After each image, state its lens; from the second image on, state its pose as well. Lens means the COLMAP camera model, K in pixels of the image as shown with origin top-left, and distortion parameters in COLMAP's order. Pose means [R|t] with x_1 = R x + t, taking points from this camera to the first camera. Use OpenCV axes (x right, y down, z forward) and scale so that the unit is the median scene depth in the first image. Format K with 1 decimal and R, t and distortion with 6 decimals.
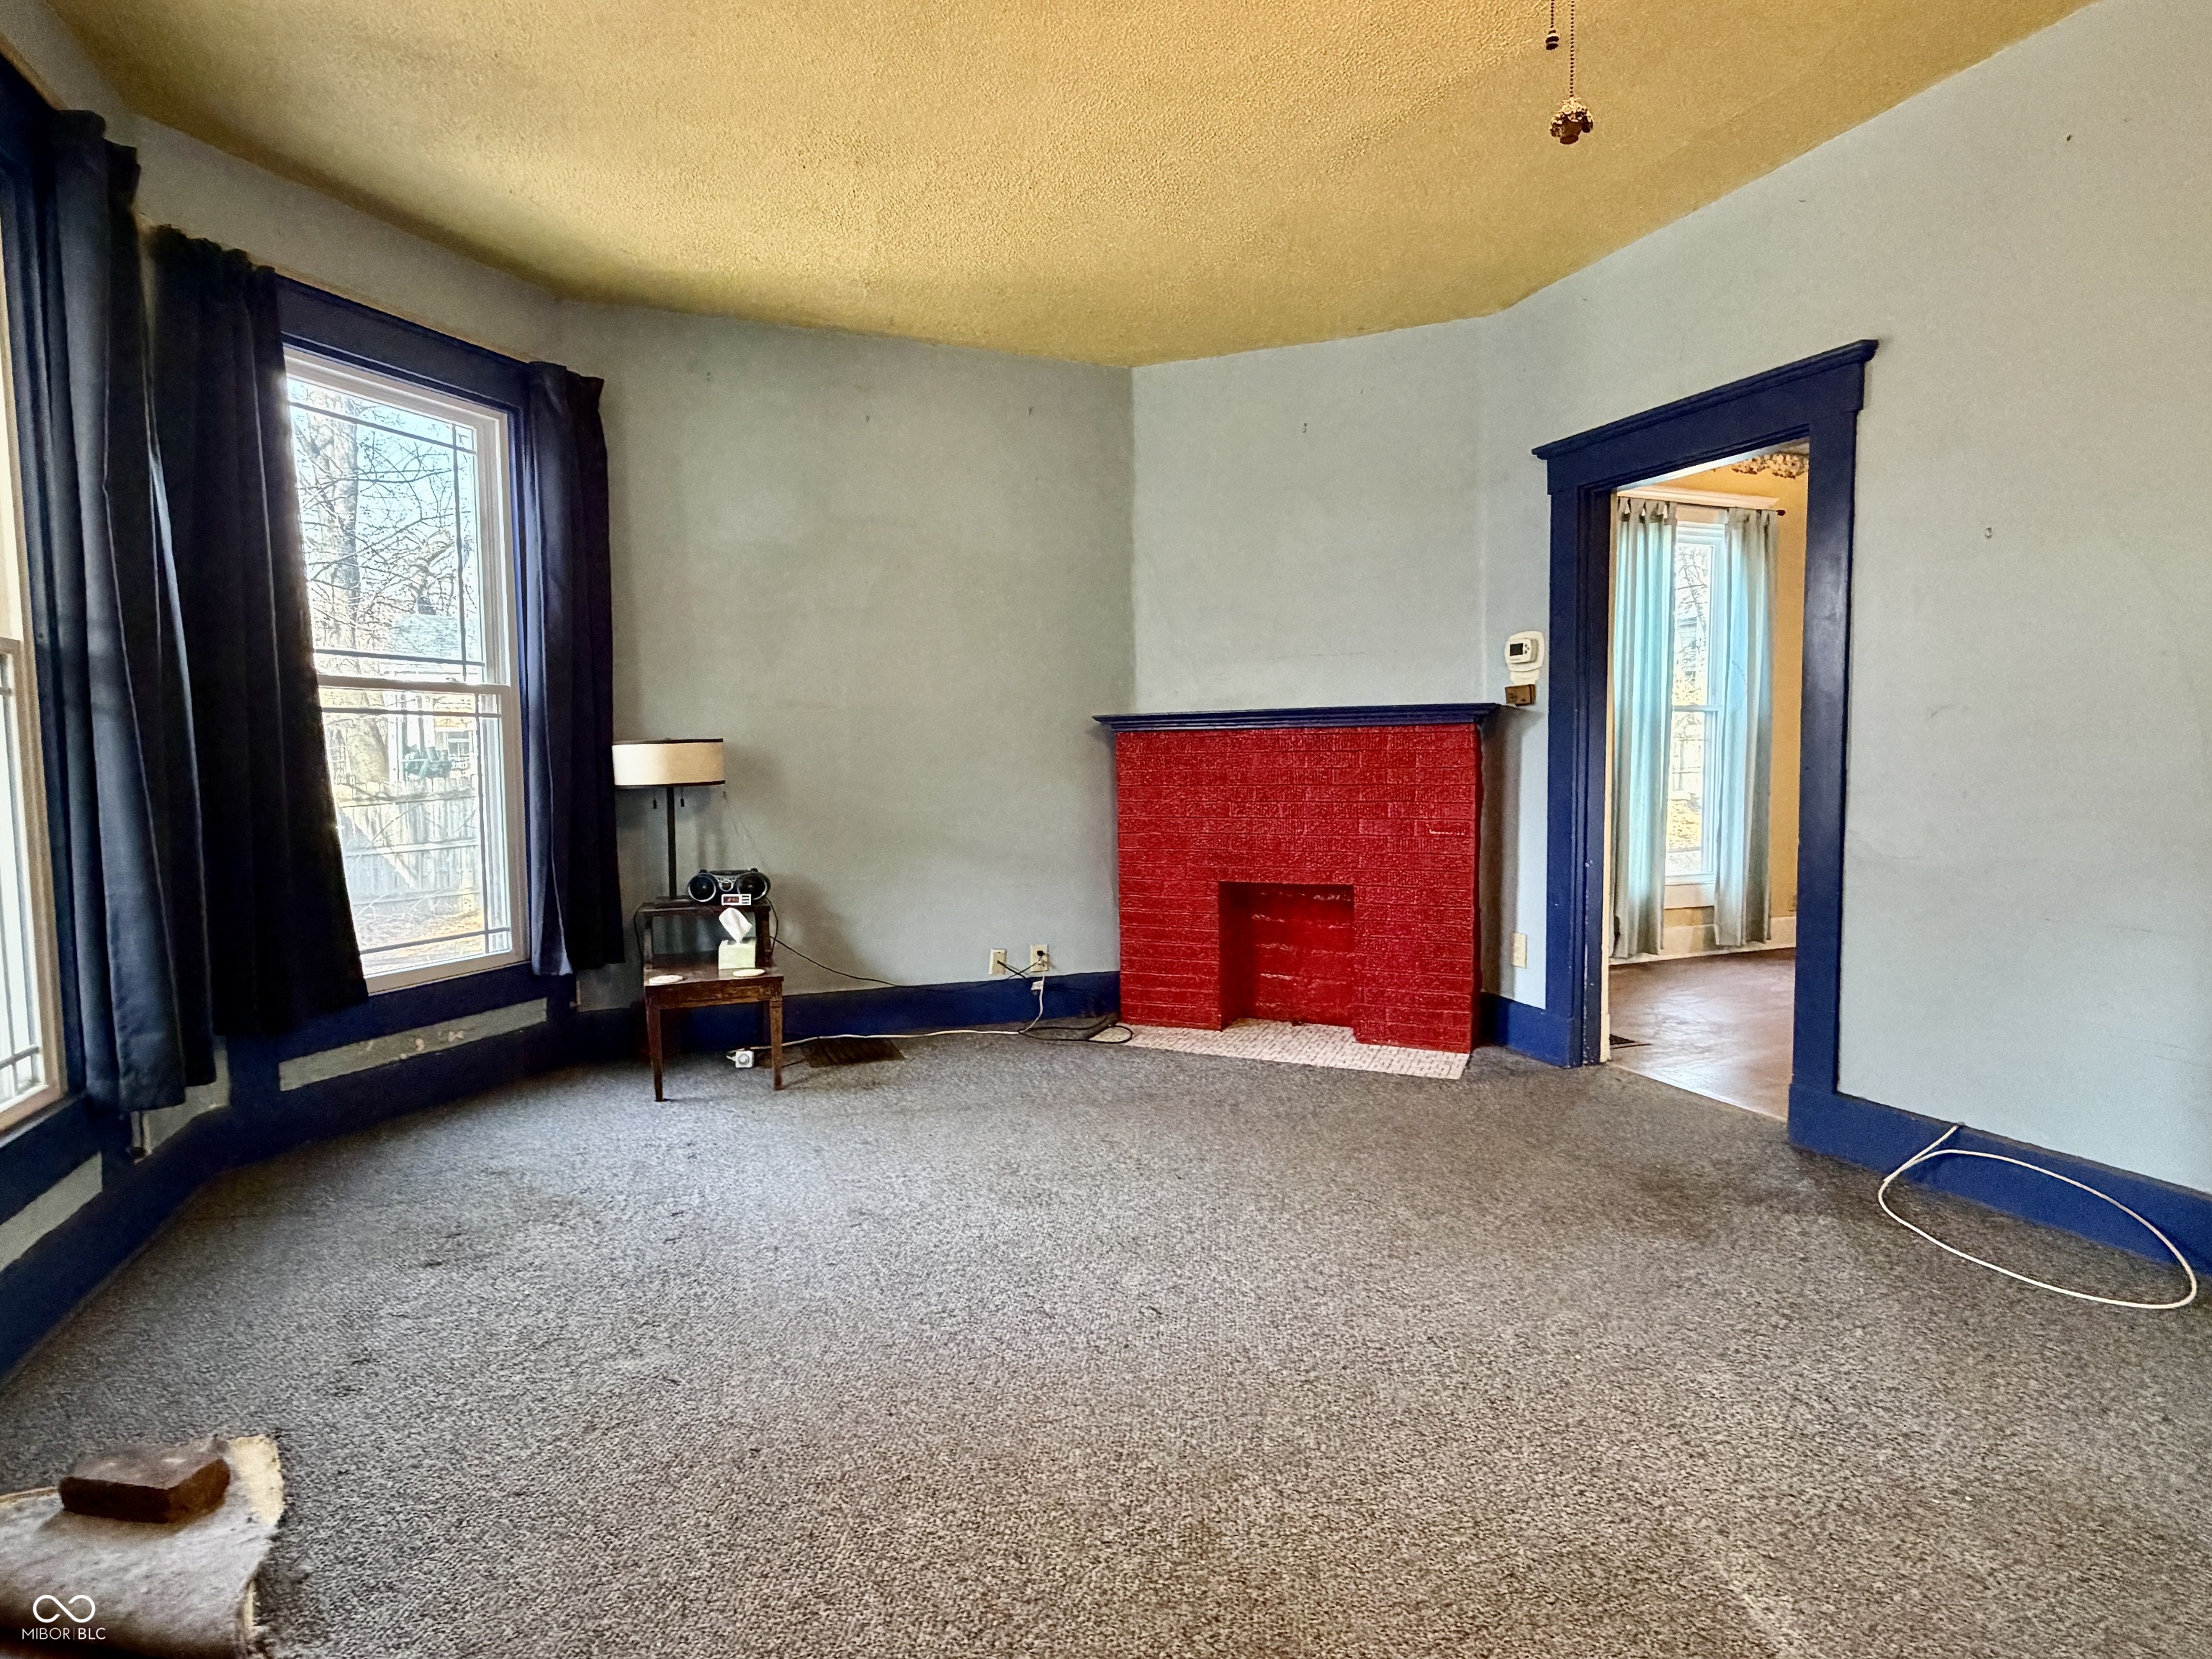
lens RADIAL K [[1174.0, 0, 1101.8], [0, 1174.0, 822.1], [0, 0, 1]] dist [-0.001311, -0.000410]
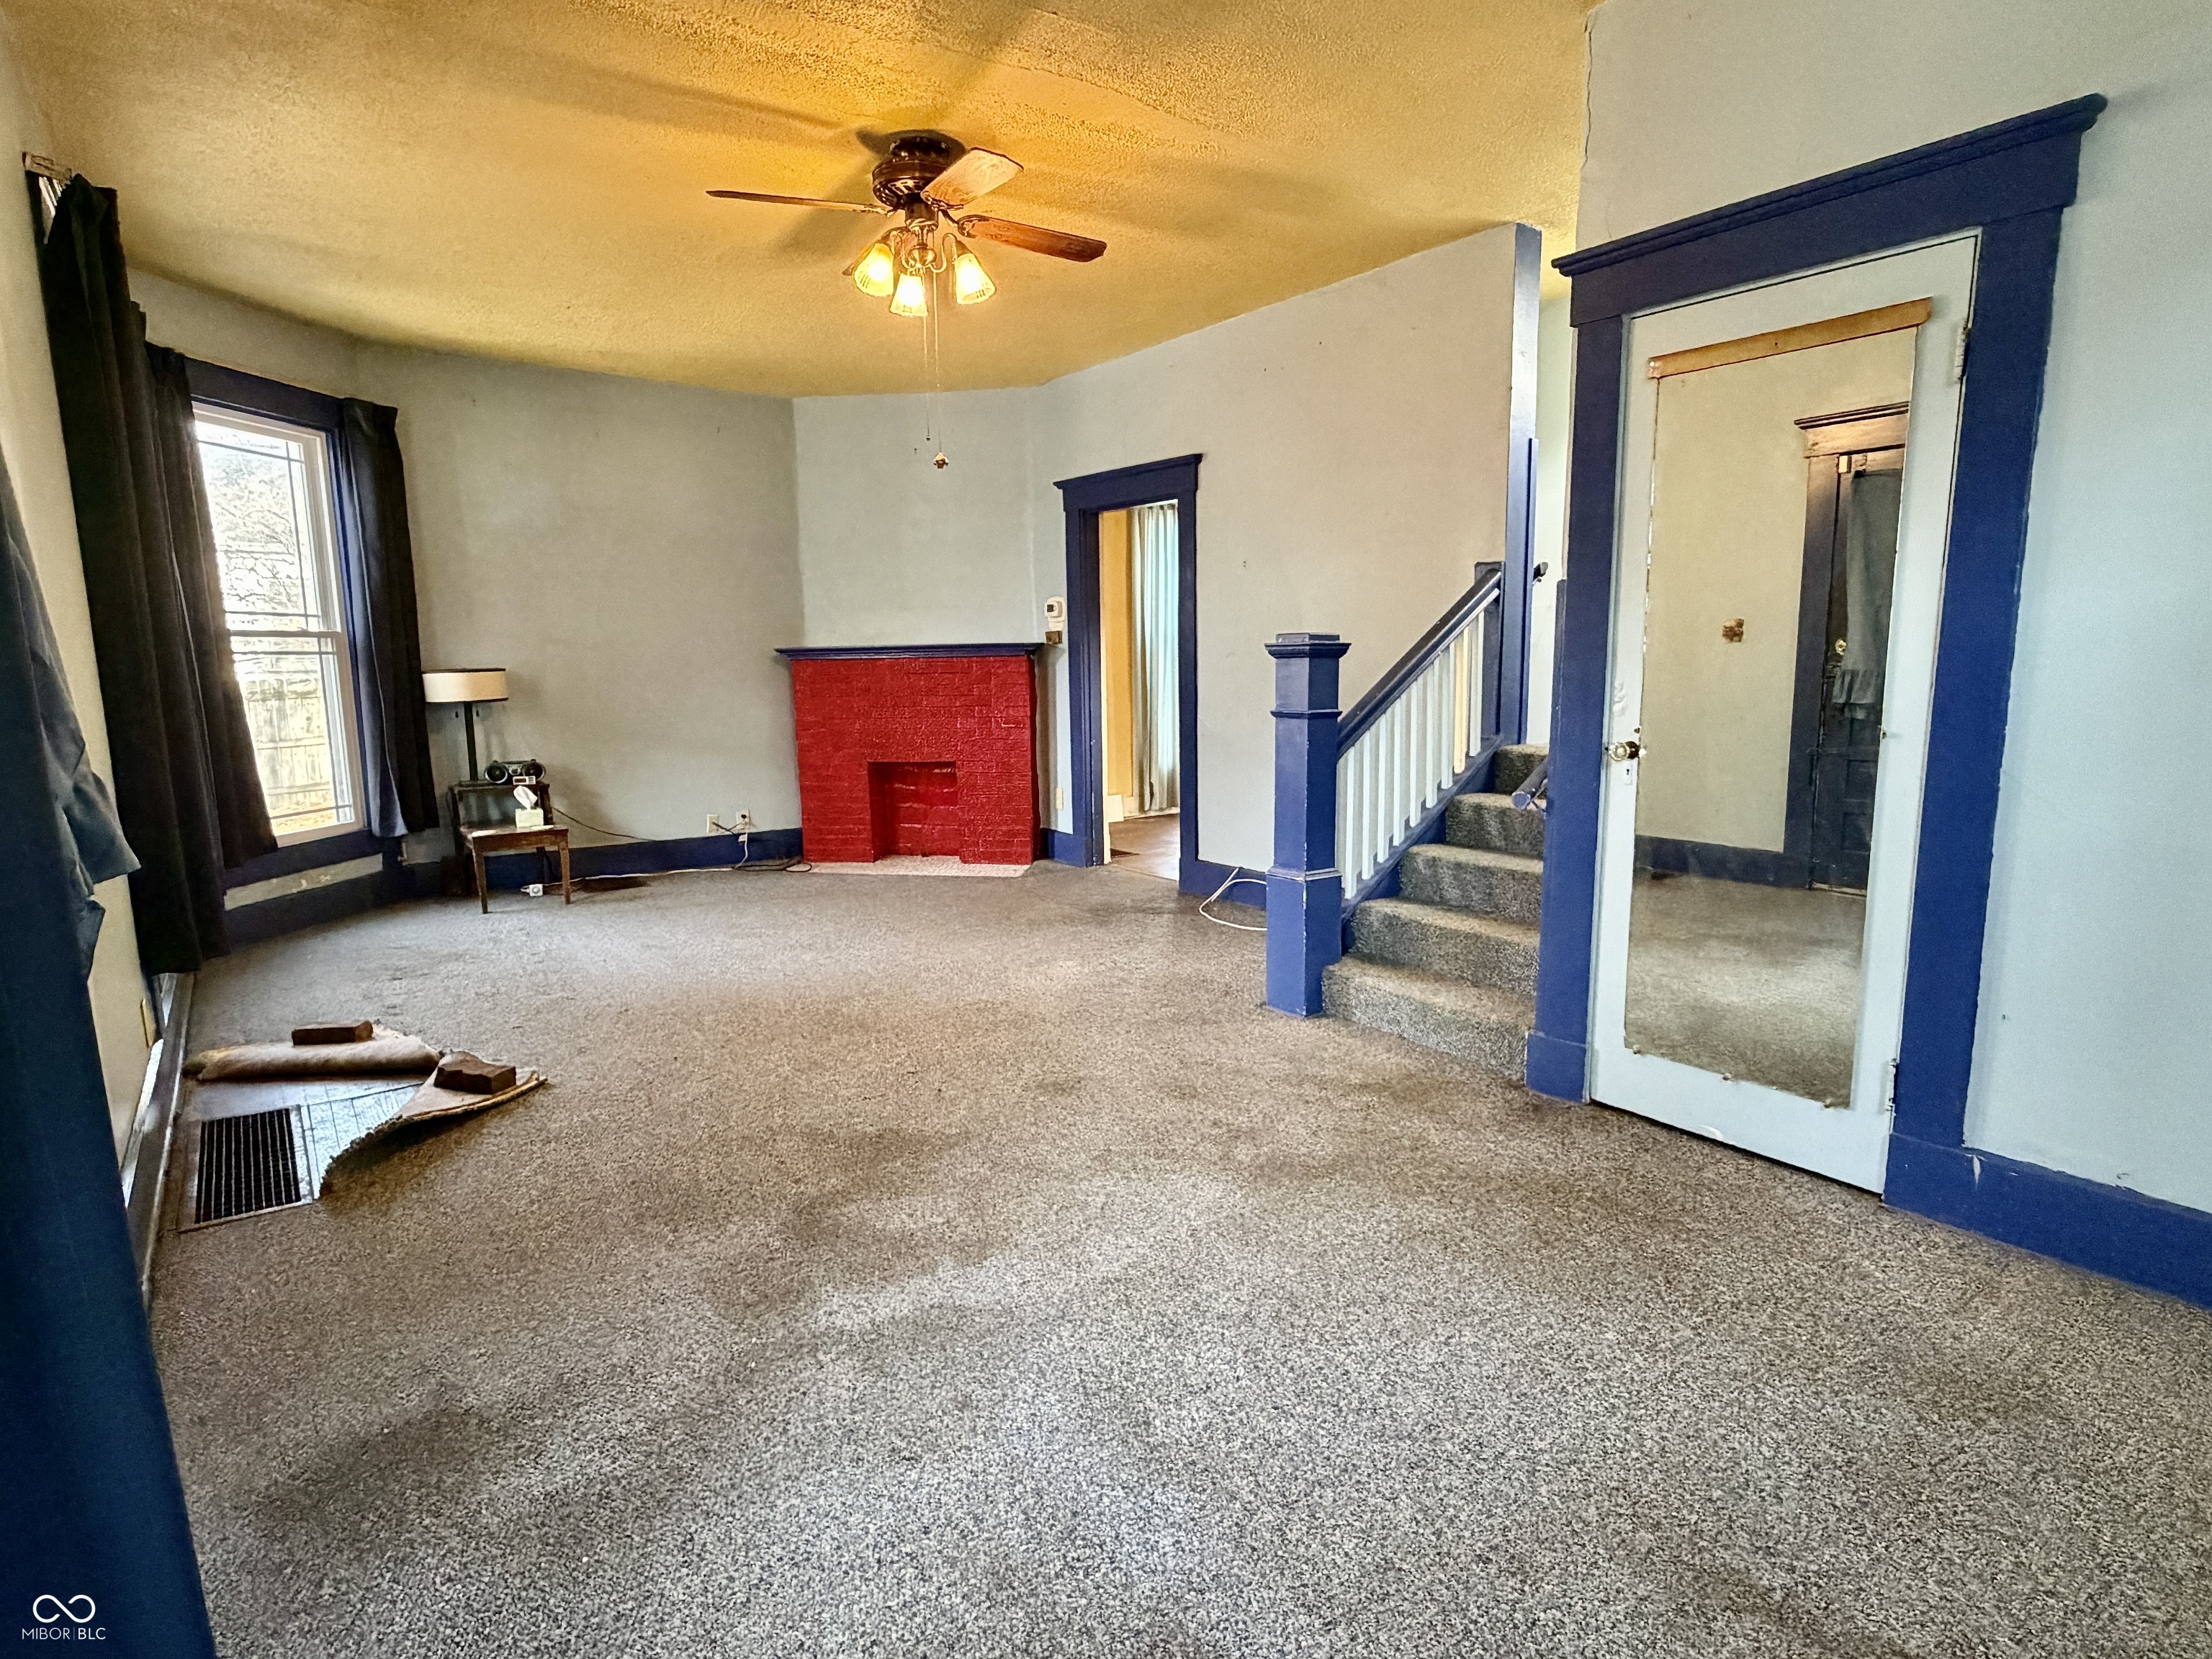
lens RADIAL K [[1174.0, 0, 1106.1], [0, 1174.0, 832.2], [0, 0, 1]] dist [-0.001311, -0.000410]
pose [[0.965615, -0.041670, 0.256616, 0.007303], [0.019087, 0.995770, 0.089876, 0.013161], [-0.259276, -0.081888, 0.962326, -0.580822]]
